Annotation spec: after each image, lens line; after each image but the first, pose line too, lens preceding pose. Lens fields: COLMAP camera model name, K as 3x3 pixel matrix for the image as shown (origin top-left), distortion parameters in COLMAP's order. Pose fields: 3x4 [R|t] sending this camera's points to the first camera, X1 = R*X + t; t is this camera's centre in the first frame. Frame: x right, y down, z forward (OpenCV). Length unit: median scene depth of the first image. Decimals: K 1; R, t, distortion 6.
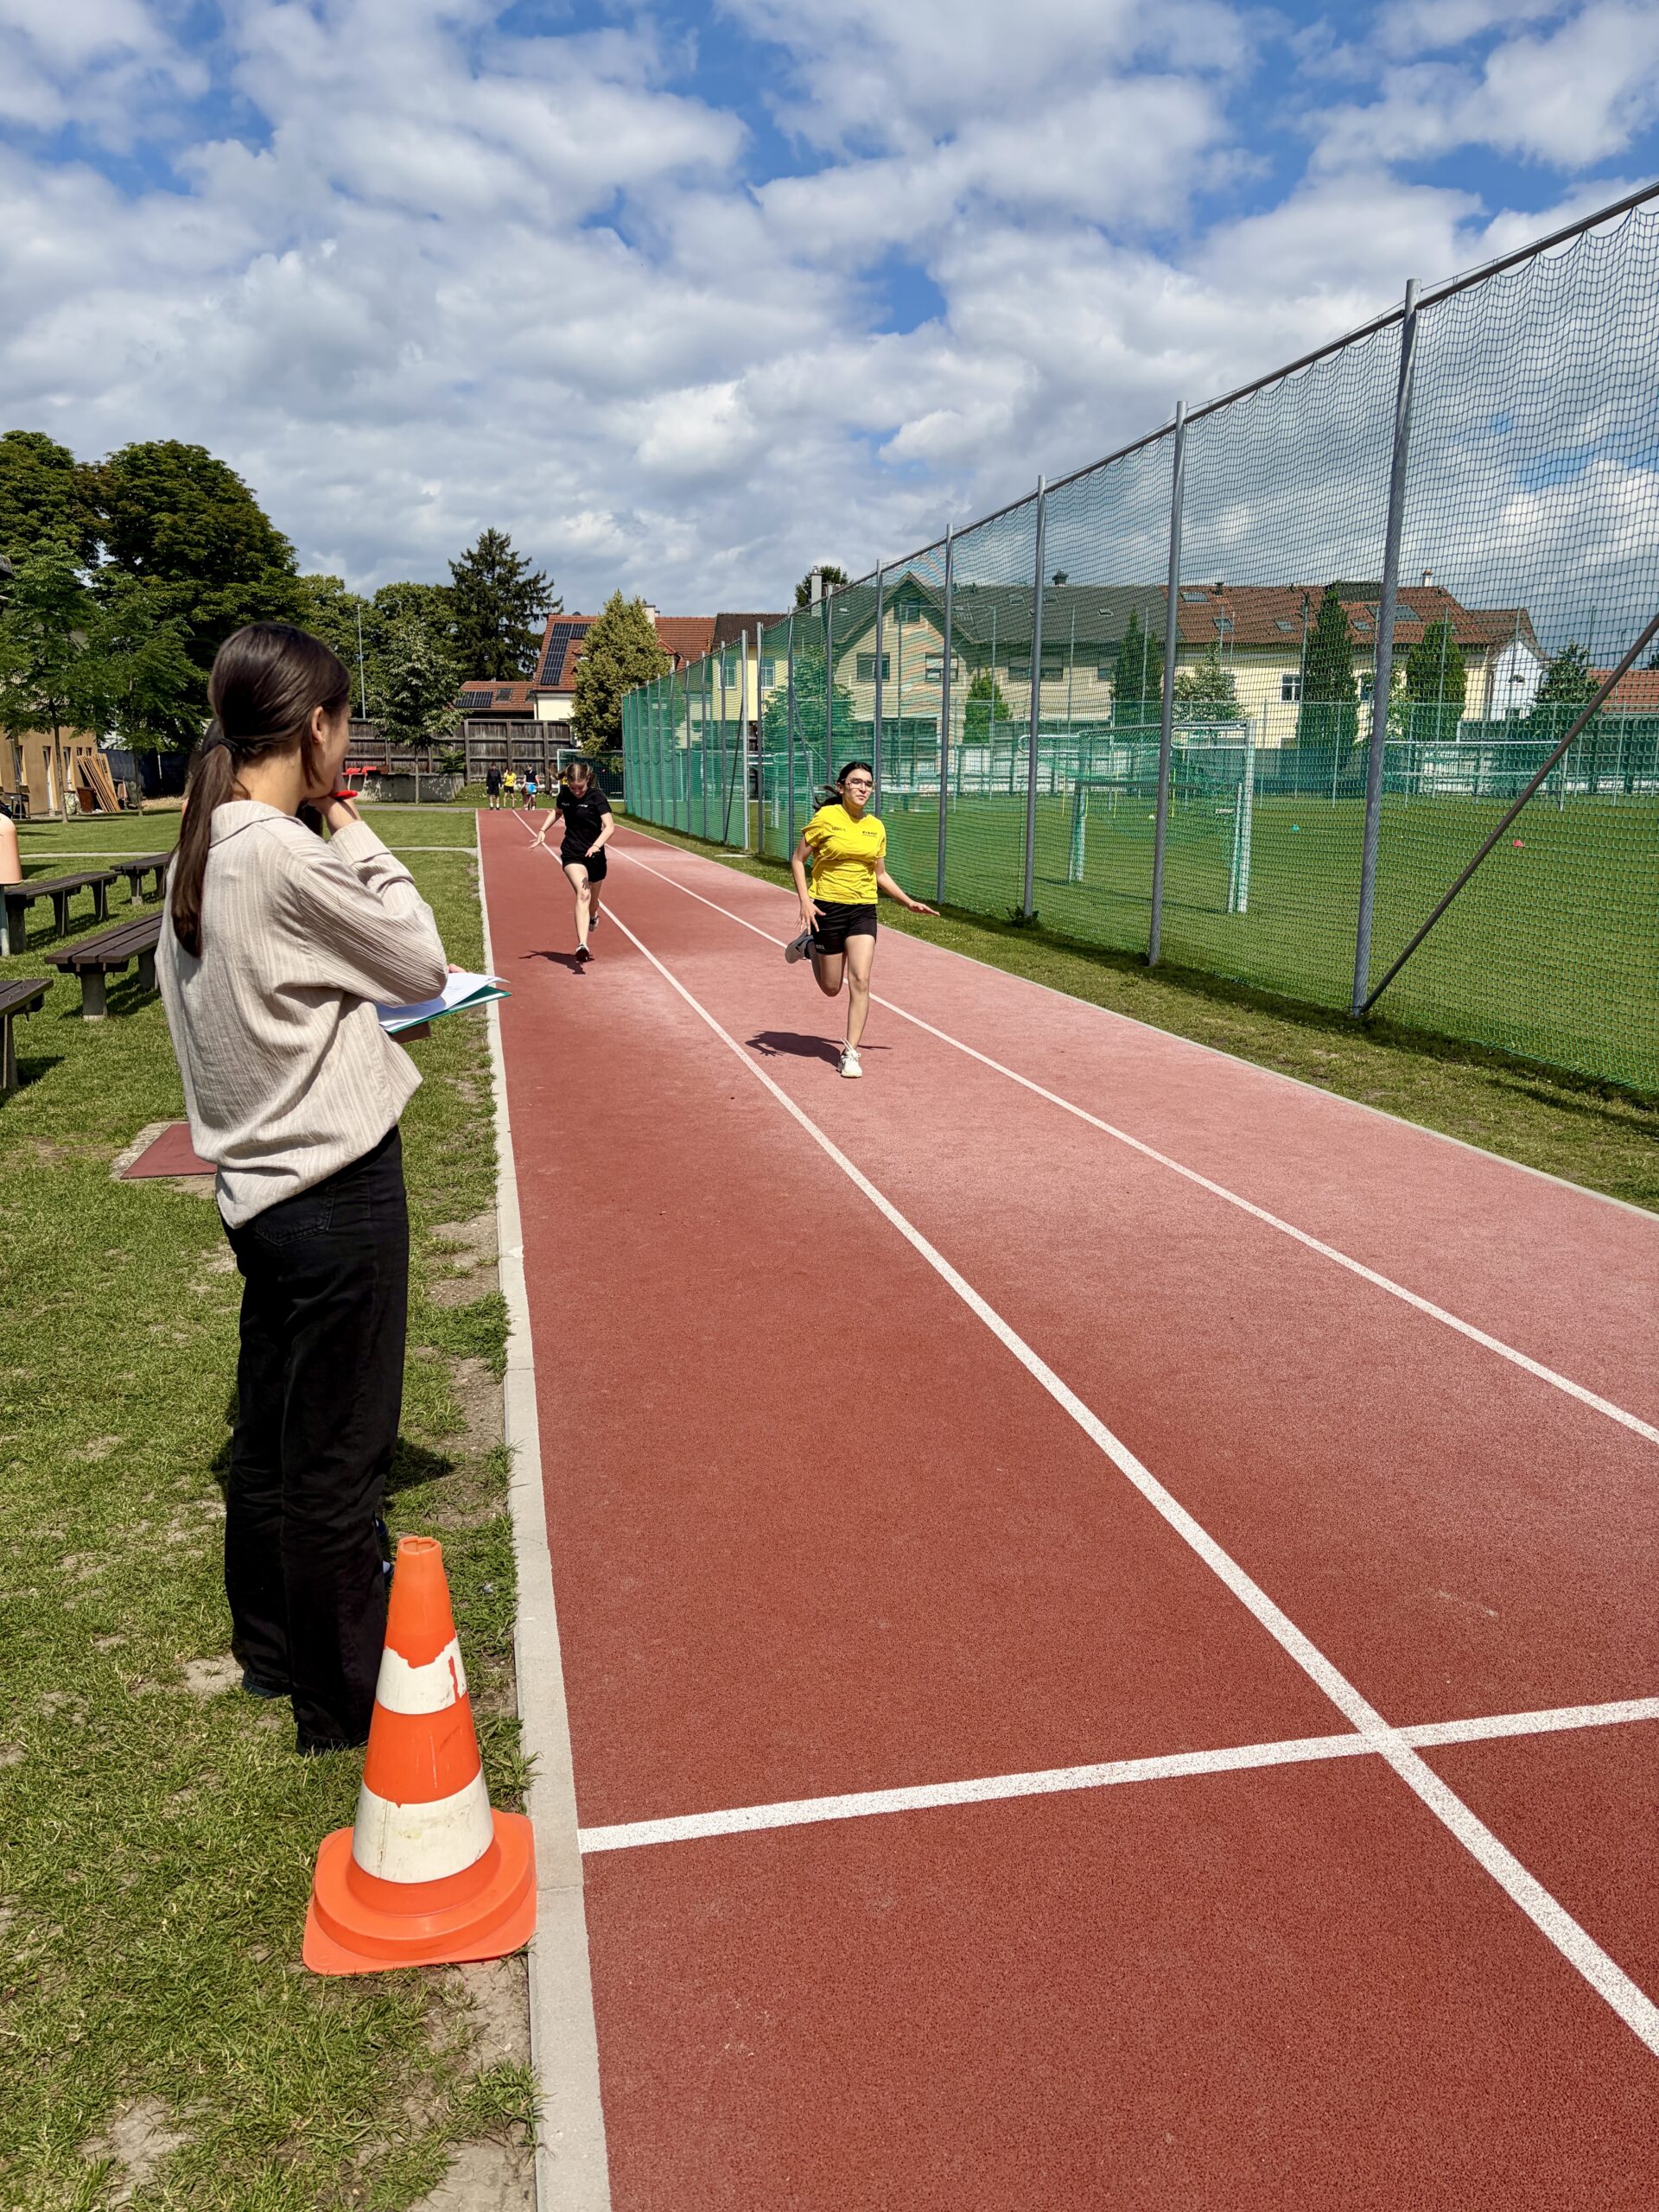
lens RADIAL K [[1638.4, 0, 785.4], [0, 1638.4, 1148.8], [0, 0, 1]] dist [0.076189, -0.130008]
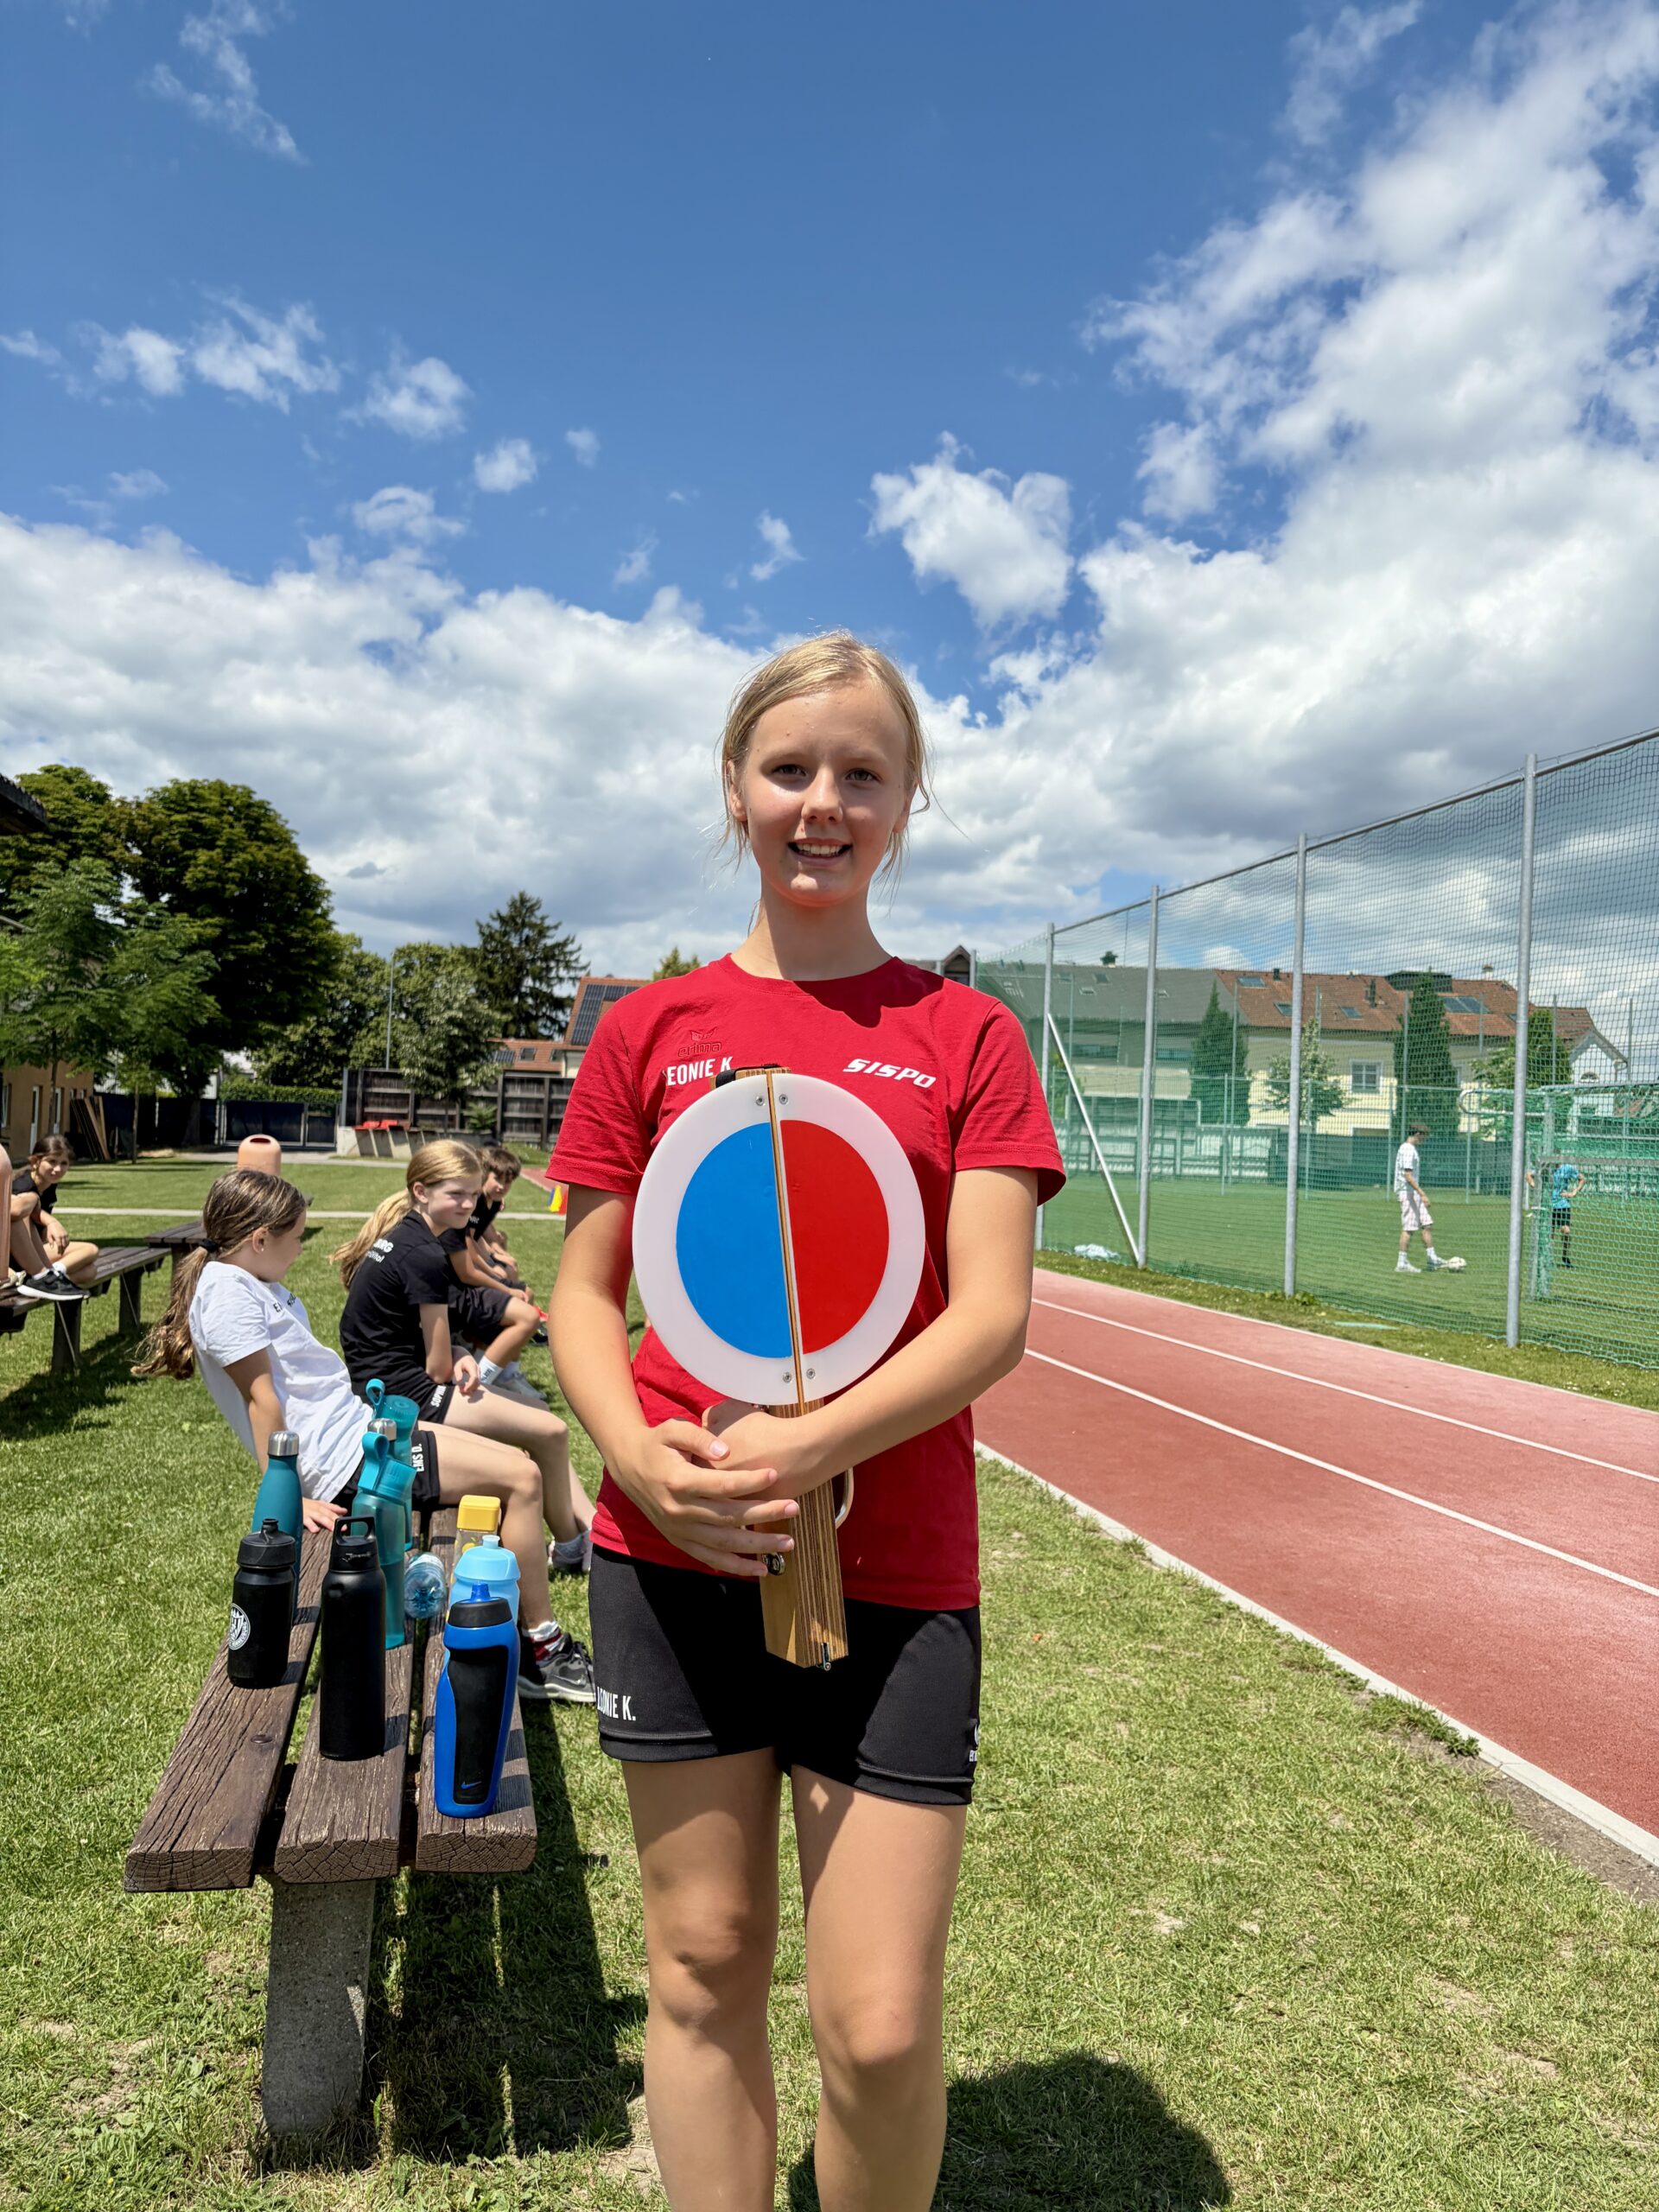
lens RADIAL K [[1709.6, 0, 784.8], [0, 1709.6, 1111.9], [0, 0, 1]] dist [-0.046002, -0.003757]
pose [[0.999071, 0.042272, 0.008418, -0.042678], [-0.038930, 0.968804, -0.244752, -0.017270], [-0.018501, 0.244197, 0.969549, 0.091249]]
